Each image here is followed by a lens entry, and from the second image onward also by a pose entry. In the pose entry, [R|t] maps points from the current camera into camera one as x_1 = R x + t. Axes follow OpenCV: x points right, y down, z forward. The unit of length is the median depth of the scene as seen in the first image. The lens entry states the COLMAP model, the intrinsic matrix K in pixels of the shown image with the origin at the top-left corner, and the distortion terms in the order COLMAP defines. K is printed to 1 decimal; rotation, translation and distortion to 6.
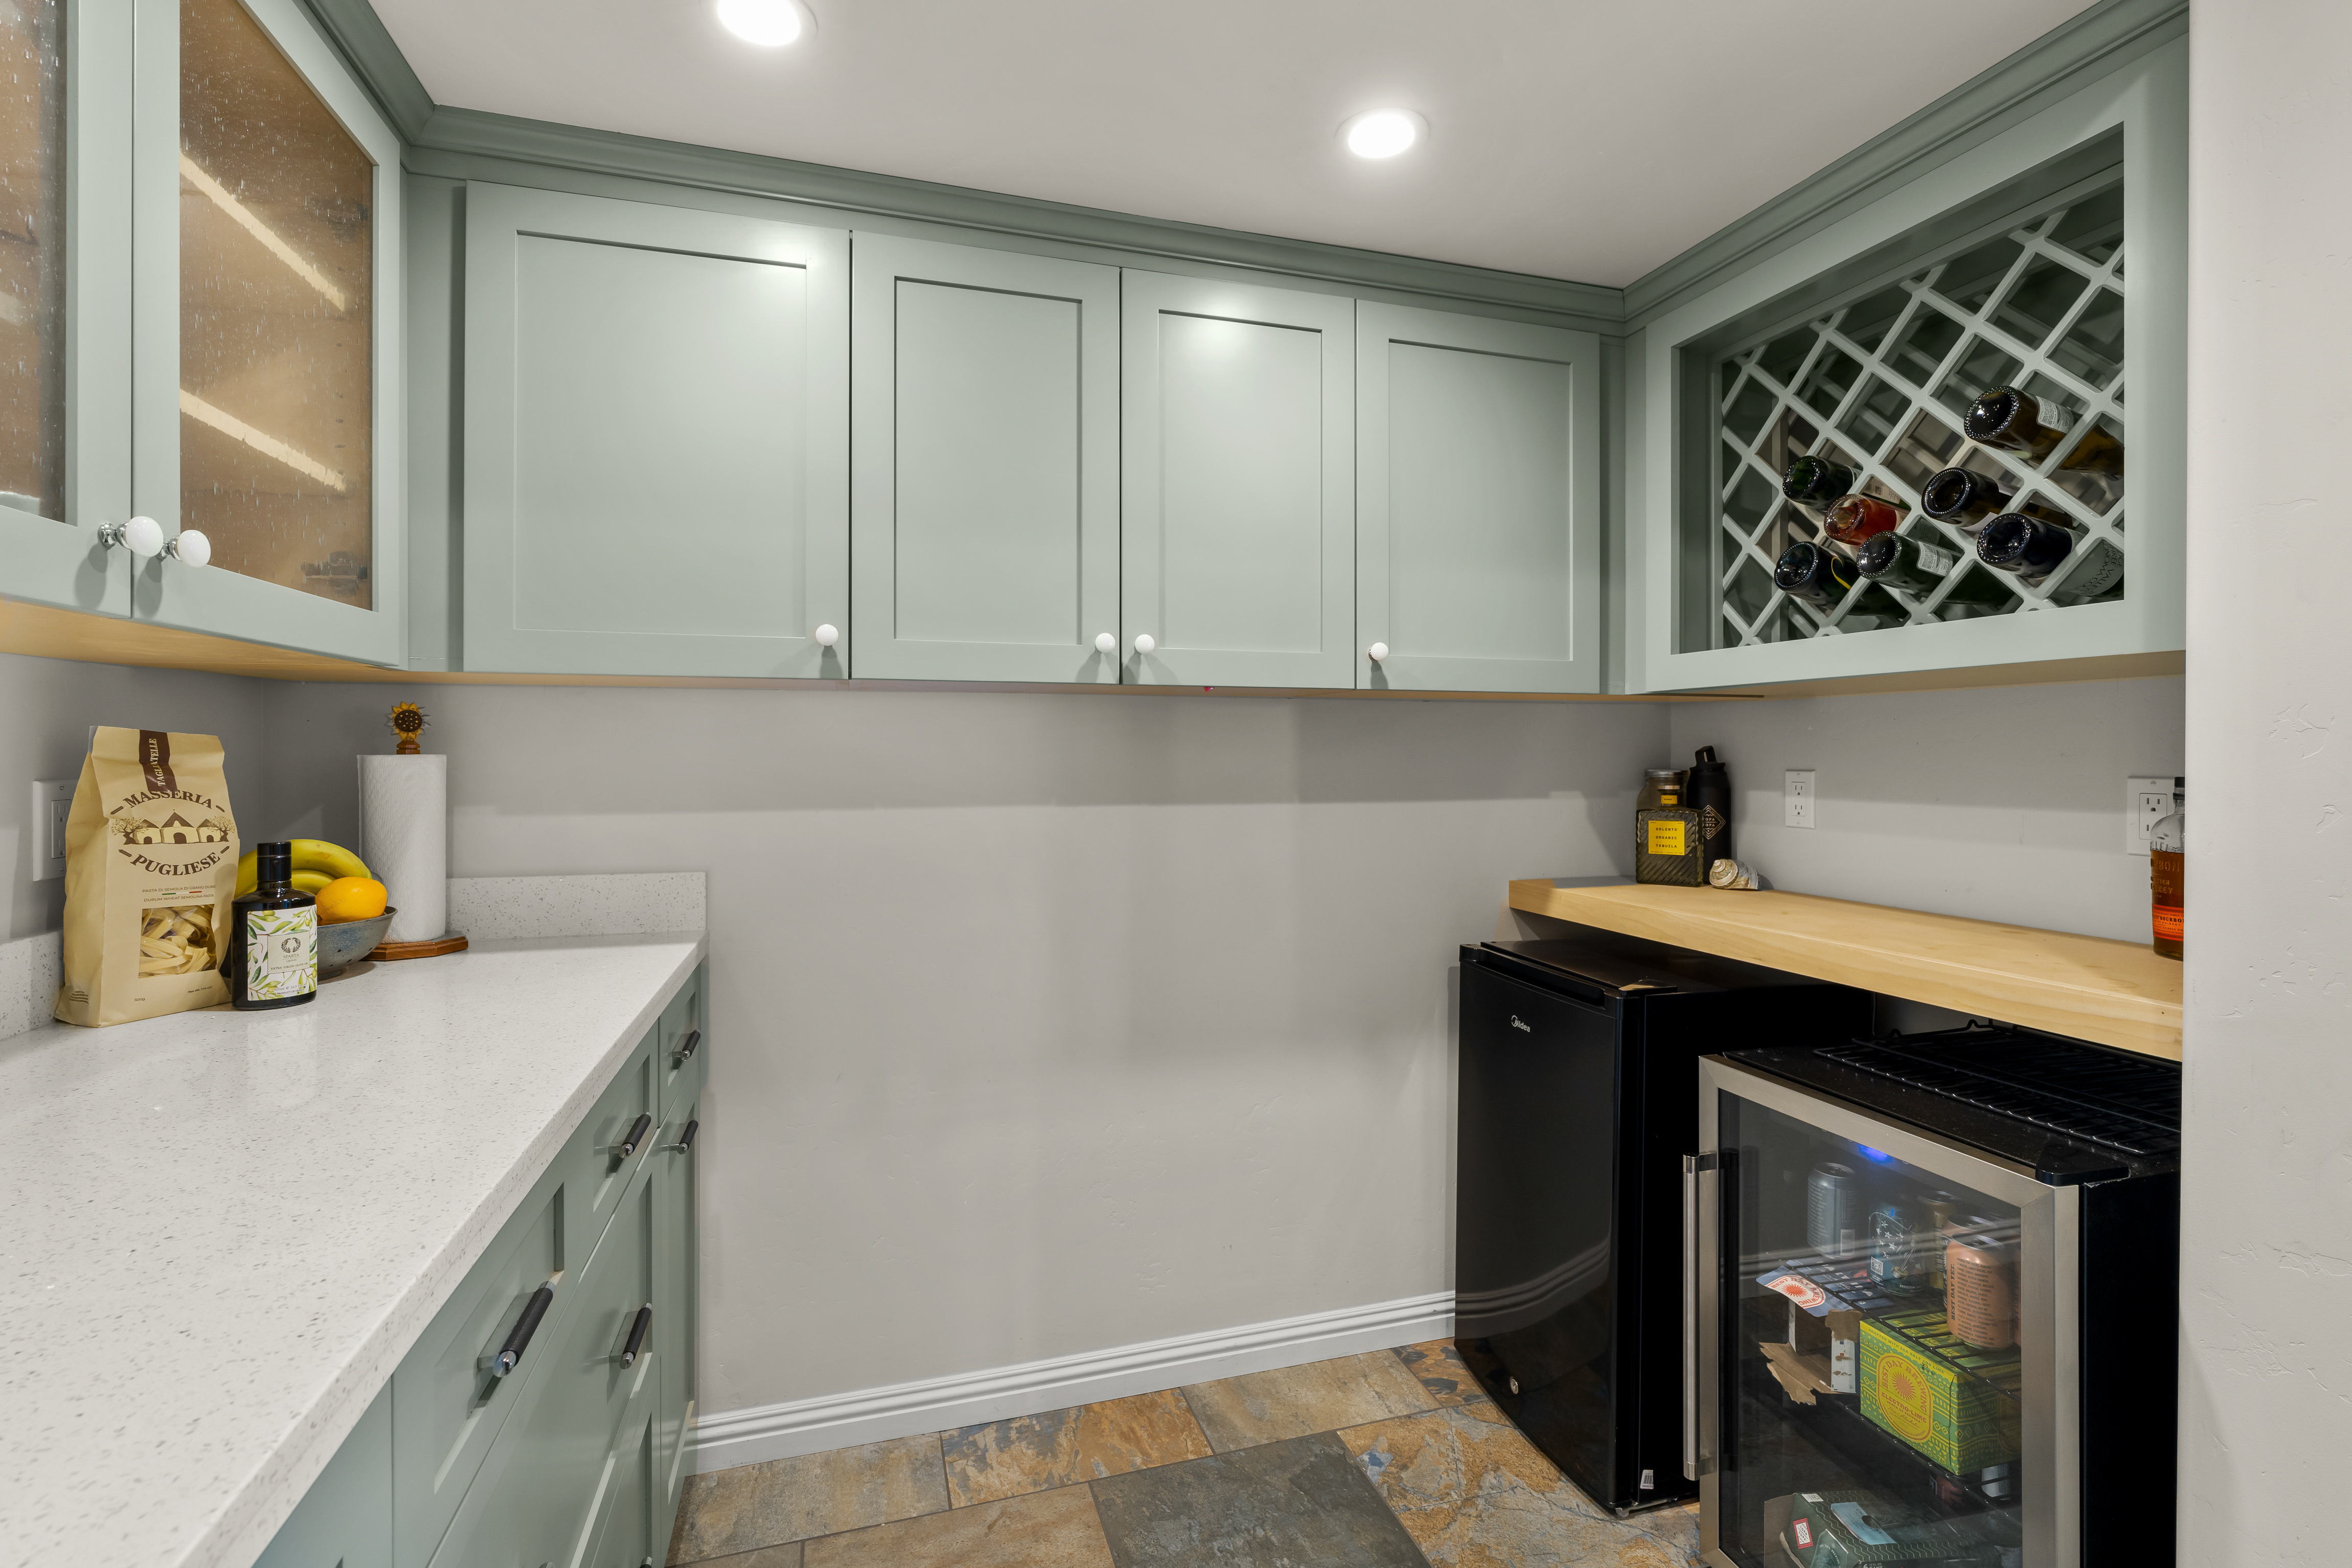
lens RADIAL K [[1057.3, 0, 1181.9], [0, 1057.3, 757.7], [0, 0, 1]] dist [-0.007172, 0.002685]
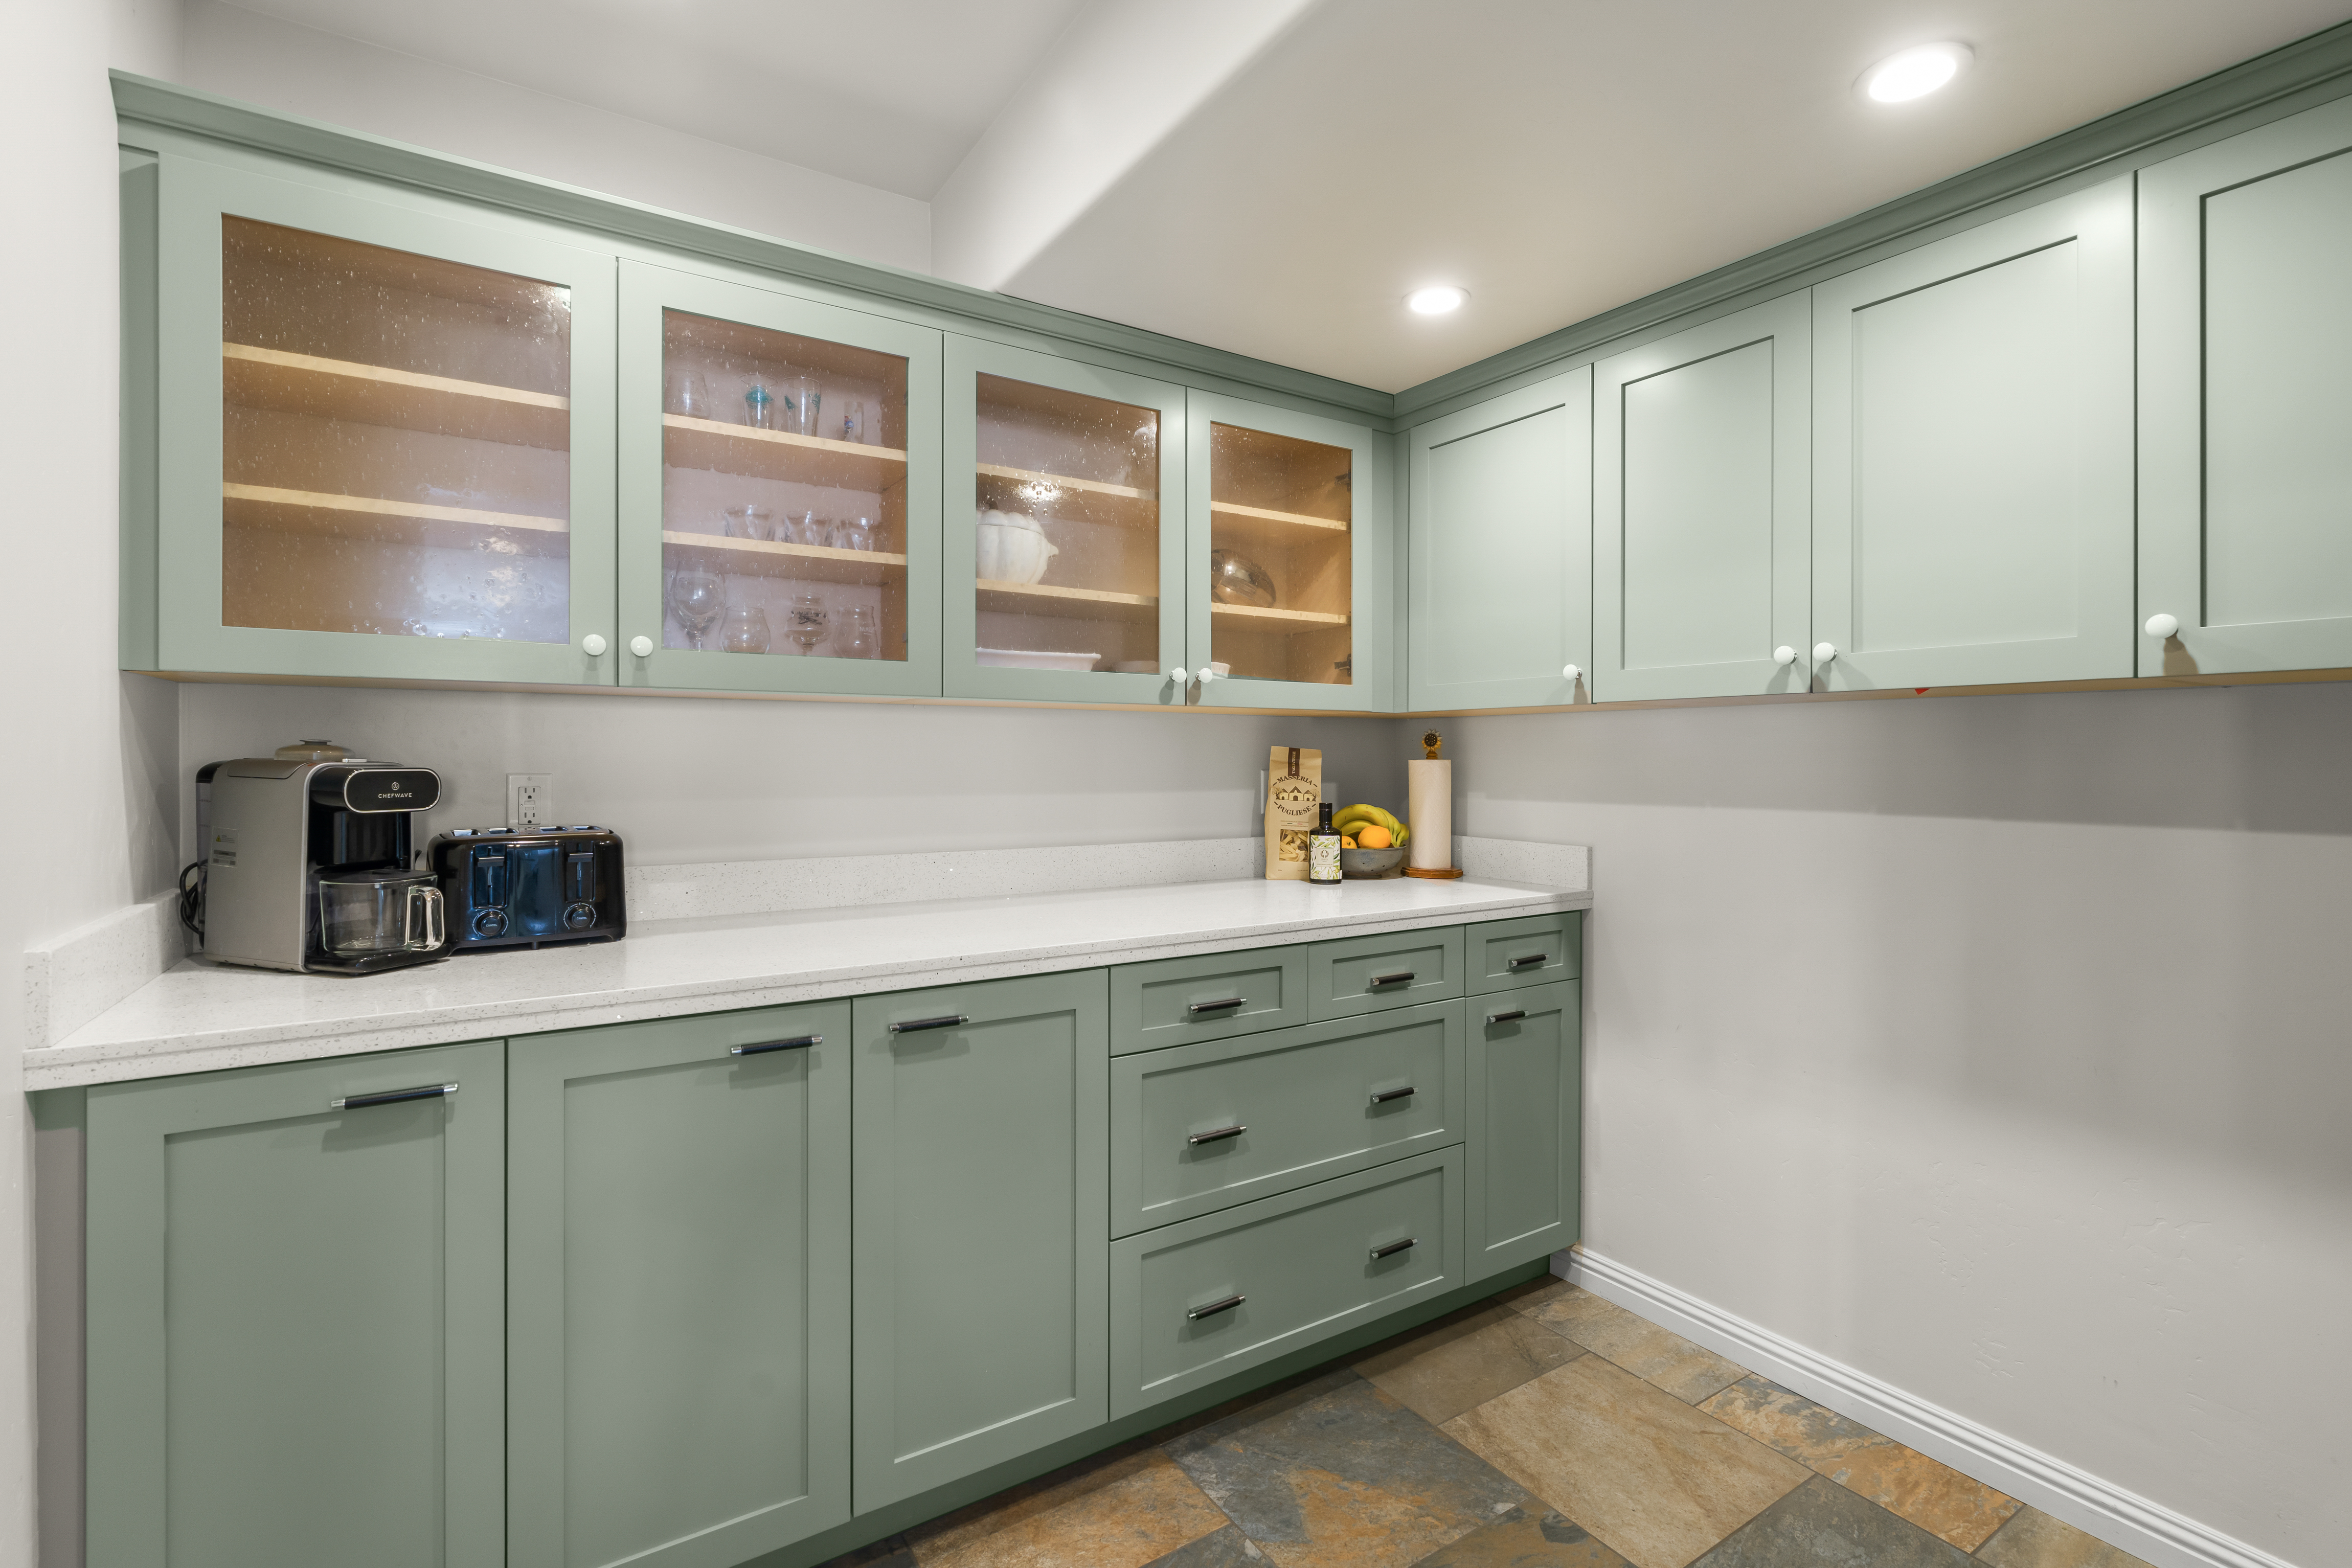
lens RADIAL K [[1057.3, 0, 1180.8], [0, 1057.3, 766.0], [0, 0, 1]] dist [-0.007172, 0.002685]
pose [[0.278004, 0.007300, -0.960552, 0.767040], [-0.007376, 0.999958, 0.005465, 0.000912], [0.960551, 0.005566, 0.278047, 0.129167]]
